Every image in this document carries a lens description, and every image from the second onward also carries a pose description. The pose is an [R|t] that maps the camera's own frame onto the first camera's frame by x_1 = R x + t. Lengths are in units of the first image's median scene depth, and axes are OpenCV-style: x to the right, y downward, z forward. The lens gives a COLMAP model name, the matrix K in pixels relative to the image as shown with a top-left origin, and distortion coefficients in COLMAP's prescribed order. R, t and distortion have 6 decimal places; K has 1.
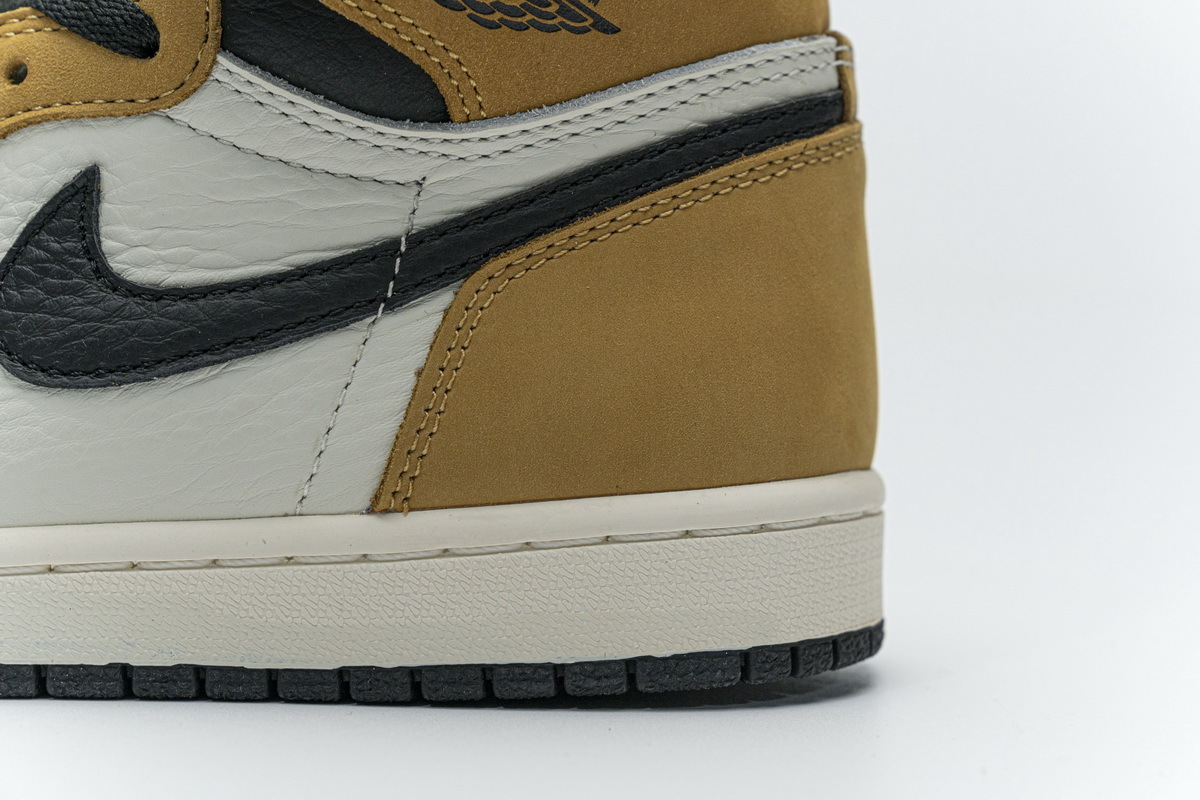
lens RADIAL K [[2309.0, 0, 600.0], [0, 2309.0, 400.0], [0, 0, 1]] dist [-0.041833, -0.212408]
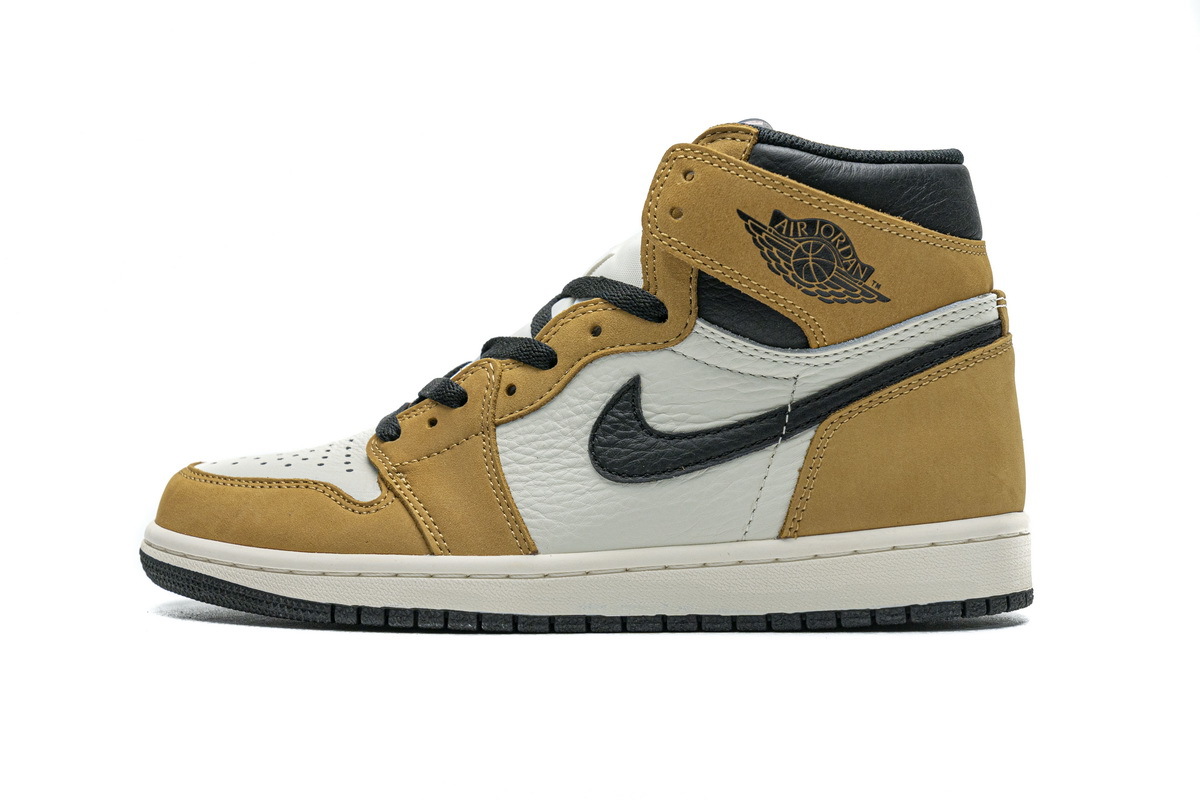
lens RADIAL K [[2309.0, 0, 600.0], [0, 2309.0, 400.0], [0, 0, 1]] dist [-0.041833, -0.212408]
pose [[0.996621, -0.035194, -0.074220, -0.100652], [0.031826, 0.998430, -0.046090, 0.015046], [0.075725, 0.043572, 0.996176, -1.071835]]
